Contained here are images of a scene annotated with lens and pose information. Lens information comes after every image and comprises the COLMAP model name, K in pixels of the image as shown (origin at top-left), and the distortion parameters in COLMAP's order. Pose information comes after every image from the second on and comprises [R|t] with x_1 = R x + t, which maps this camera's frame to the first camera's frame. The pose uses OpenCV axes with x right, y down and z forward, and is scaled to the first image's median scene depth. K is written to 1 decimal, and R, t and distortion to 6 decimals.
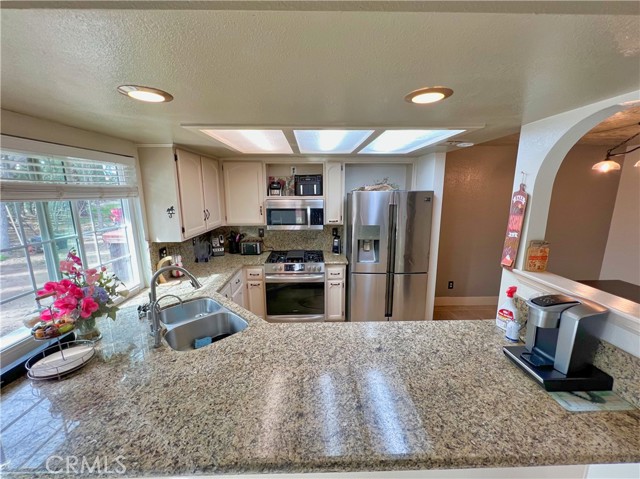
lens RADIAL K [[262.7, 0, 320.0], [0, 262.7, 239.5], [0, 0, 1]] dist [-0.001012, -0.000208]
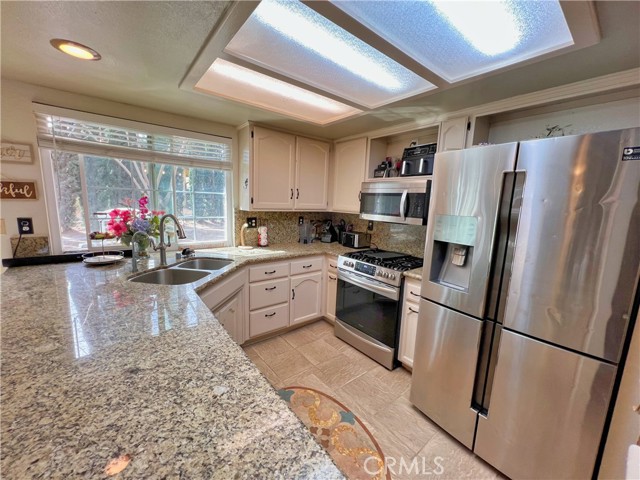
lens RADIAL K [[256.3, 0, 320.0], [0, 256.3, 240.0], [0, 0, 1]] dist [0.000016, 0.000036]
pose [[0.602542, 0.147984, -0.784247, 0.386308], [-0.191032, 0.980836, 0.038308, 0.023040], [0.774887, 0.126735, 0.619265, 0.426516]]
